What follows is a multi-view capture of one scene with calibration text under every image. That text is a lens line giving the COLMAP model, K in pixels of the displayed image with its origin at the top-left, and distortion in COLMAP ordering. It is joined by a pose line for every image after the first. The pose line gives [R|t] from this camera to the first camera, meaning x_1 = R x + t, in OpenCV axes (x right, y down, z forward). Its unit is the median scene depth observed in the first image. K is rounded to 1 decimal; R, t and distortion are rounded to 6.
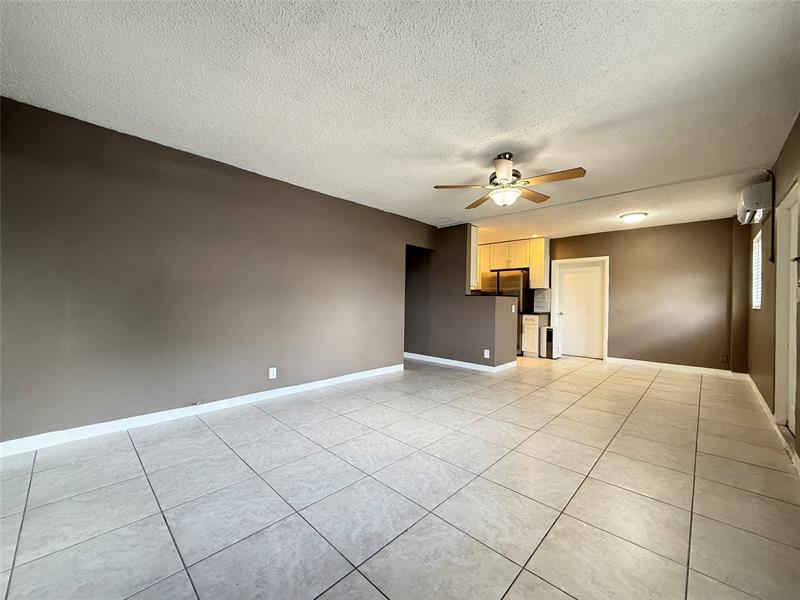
lens RADIAL K [[318.1, 0, 400.2], [0, 318.1, 302.1], [0, 0, 1]] dist [-0.000469, 0.000100]
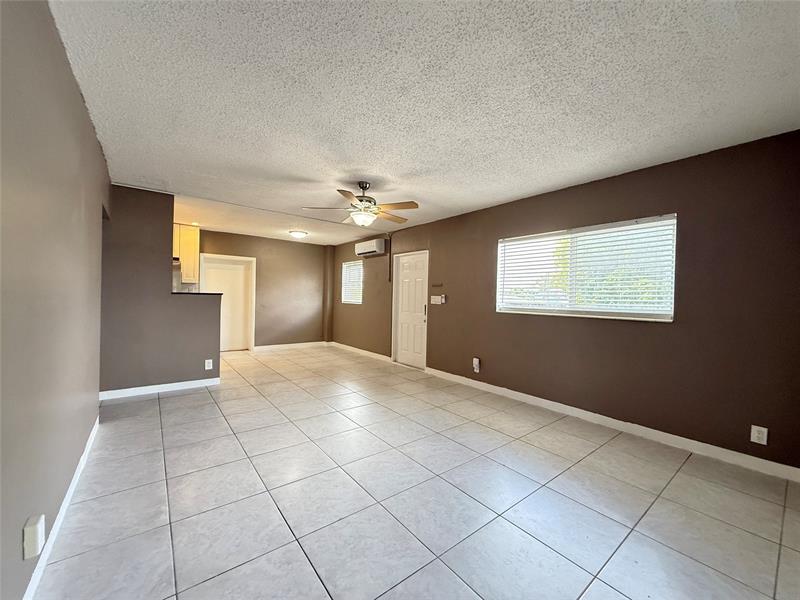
lens RADIAL K [[318.1, 0, 397.2], [0, 318.1, 301.3], [0, 0, 1]] dist [-0.000469, 0.000100]
pose [[0.145064, -0.022233, 0.989173, -0.613458], [-0.016040, 0.999563, 0.024818, -0.039705], [-0.989292, -0.019467, 0.144644, 0.514282]]
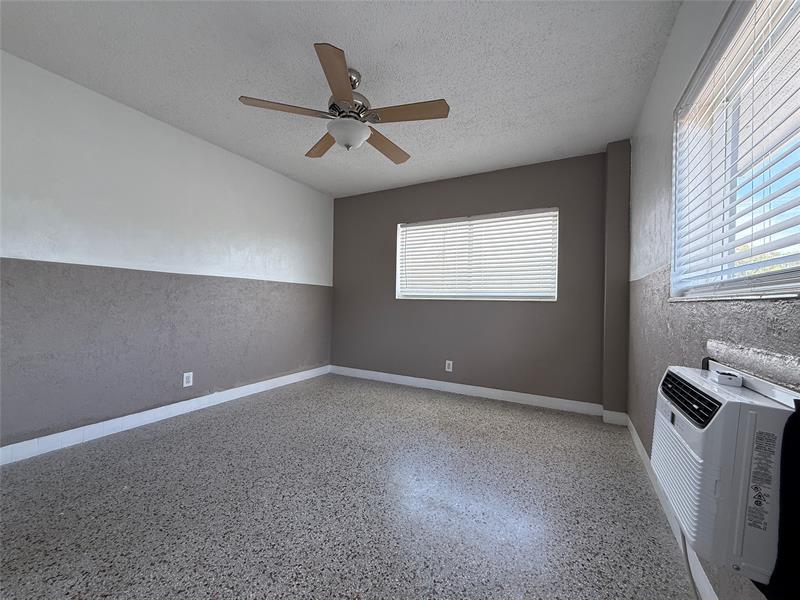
lens RADIAL K [[318.1, 0, 399.1], [0, 318.1, 297.9], [0, 0, 1]] dist [-0.000469, 0.000100]
pose [[-0.269633, -0.046200, 0.961854, -0.498782], [0.005974, 0.998749, 0.049647, -0.037733], [-0.962945, 0.019132, -0.269020, 0.611400]]
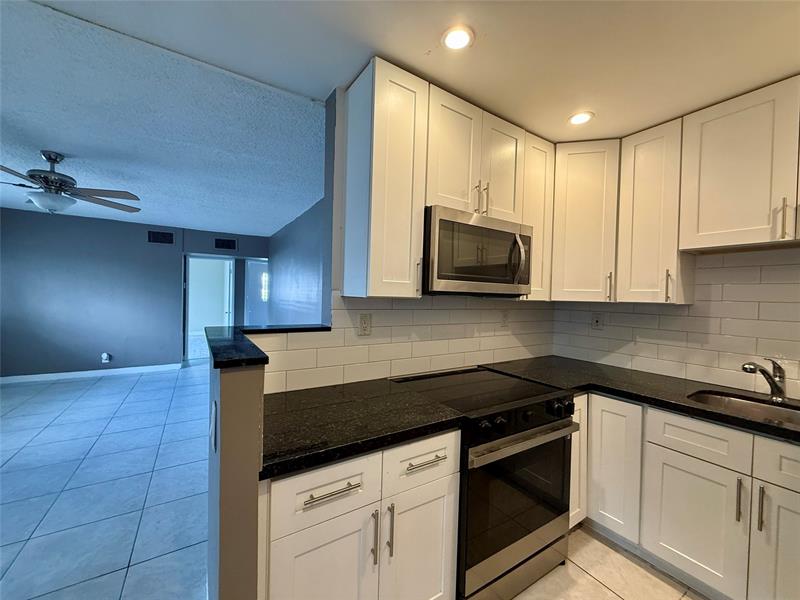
lens RADIAL K [[318.1, 0, 396.8], [0, 318.1, 300.2], [0, 0, 1]] dist [-0.000469, 0.000100]
pose [[-0.249300, -0.004087, -0.968418, 0.694413], [-0.033878, 0.999416, 0.004503, -0.072222], [0.967834, 0.033930, -0.249293, 1.579345]]
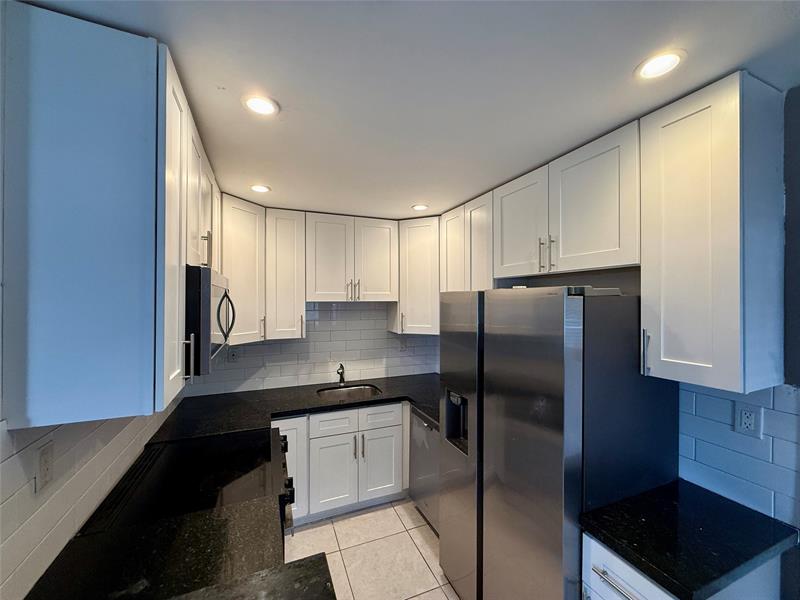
lens RADIAL K [[318.1, 0, 398.5], [0, 318.1, 300.7], [0, 0, 1]] dist [-0.000469, 0.000100]
pose [[0.913538, -0.011454, -0.406593, 0.605281], [0.008791, 0.999926, -0.008417, -0.149939], [0.406659, 0.004115, 0.913571, 1.320431]]
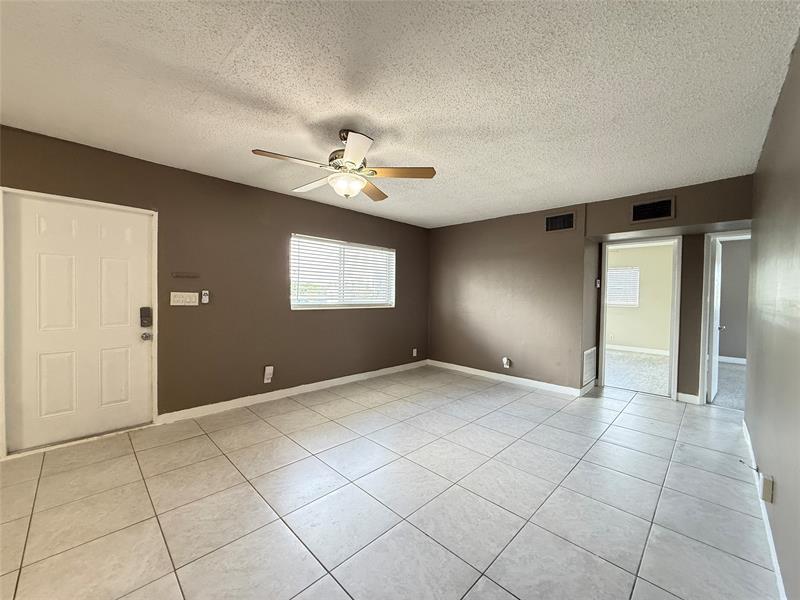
lens RADIAL K [[318.1, 0, 399.4], [0, 318.1, 301.0], [0, 0, 1]] dist [-0.000469, 0.000100]
pose [[-0.999429, -0.029881, 0.015784, 0.130899], [-0.029470, 0.999236, 0.025679, -0.047004], [-0.016539, 0.025199, -0.999546, 1.335861]]
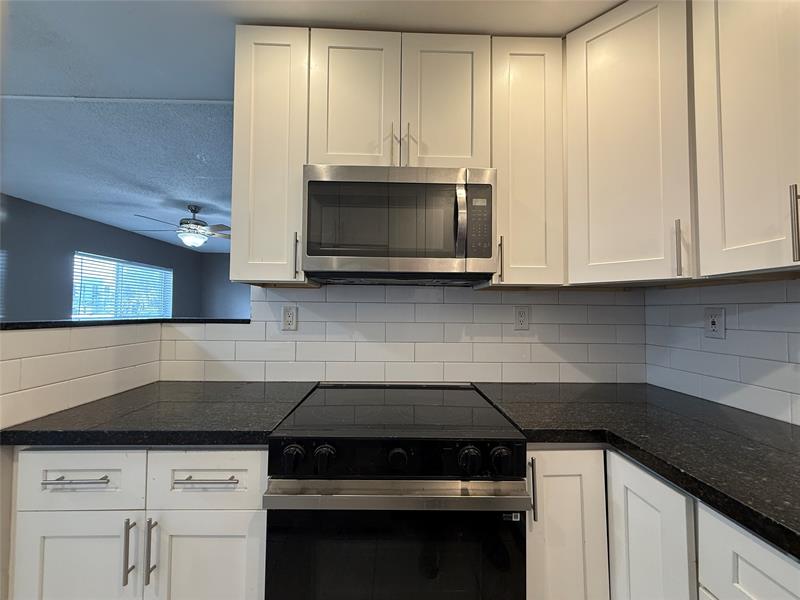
lens RADIAL K [[318.1, 0, 397.3], [0, 318.1, 300.4], [0, 0, 1]] dist [-0.000469, 0.000100]
pose [[-0.712228, -0.044411, -0.700541, 0.460685], [-0.022235, 0.998923, -0.040721, -0.044082], [0.701595, -0.013426, -0.712449, 1.808158]]
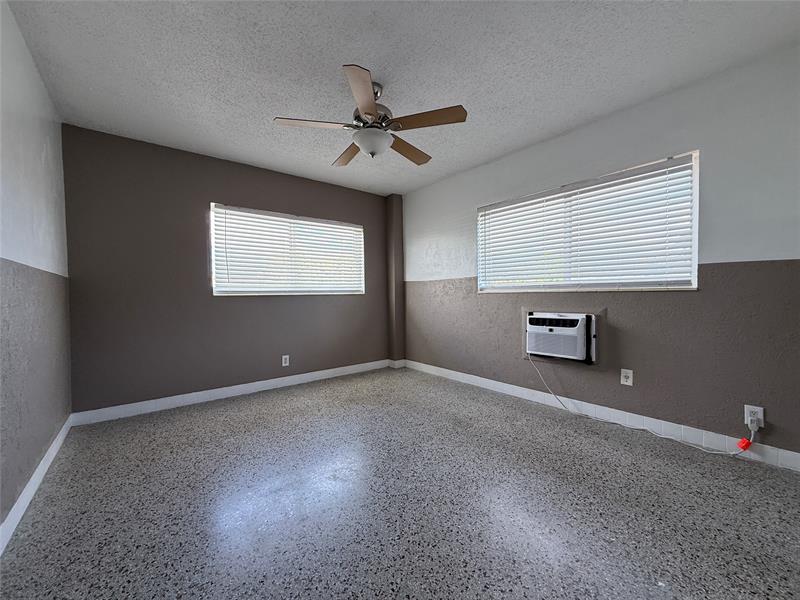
lens RADIAL K [[318.1, 0, 397.8], [0, 318.1, 298.9], [0, 0, 1]] dist [-0.000469, 0.000100]
pose [[-0.992261, -0.039829, 0.117605, -0.084887], [-0.032775, 0.997580, 0.061315, -0.042603], [-0.119762, 0.056986, -0.991166, 1.103829]]
